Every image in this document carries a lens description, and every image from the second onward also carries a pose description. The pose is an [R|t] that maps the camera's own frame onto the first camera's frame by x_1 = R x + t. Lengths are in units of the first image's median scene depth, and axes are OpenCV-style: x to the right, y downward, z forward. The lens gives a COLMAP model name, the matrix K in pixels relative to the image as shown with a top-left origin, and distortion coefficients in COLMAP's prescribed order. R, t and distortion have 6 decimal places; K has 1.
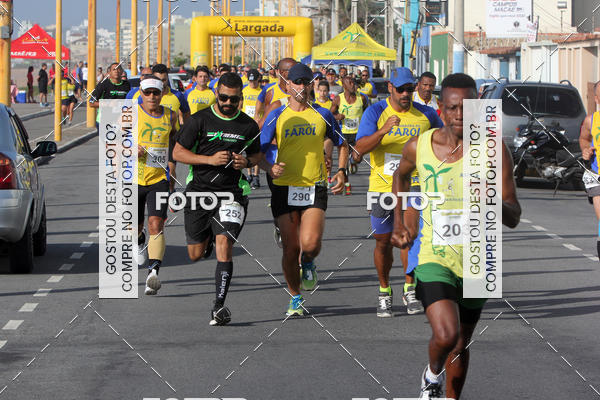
lens RADIAL K [[3859.9, 0, 300.5], [0, 3859.9, 201.1], [0, 0, 1]] dist [-1.032318, 0.000000]
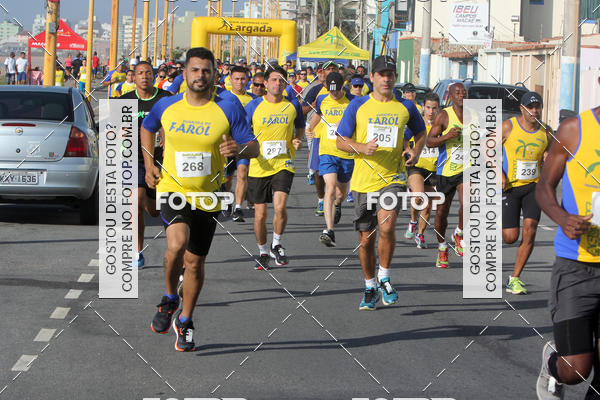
lens RADIAL K [[3859.9, 0, 300.4], [0, 3859.9, 202.7], [0, 0, 1]] dist [-1.032318, 0.000000]
pose [[0.999174, 0.031530, 0.025617, -0.024531], [-0.031608, 0.999497, 0.002662, 0.004221], [-0.025520, -0.003469, 0.999668, -0.168747]]
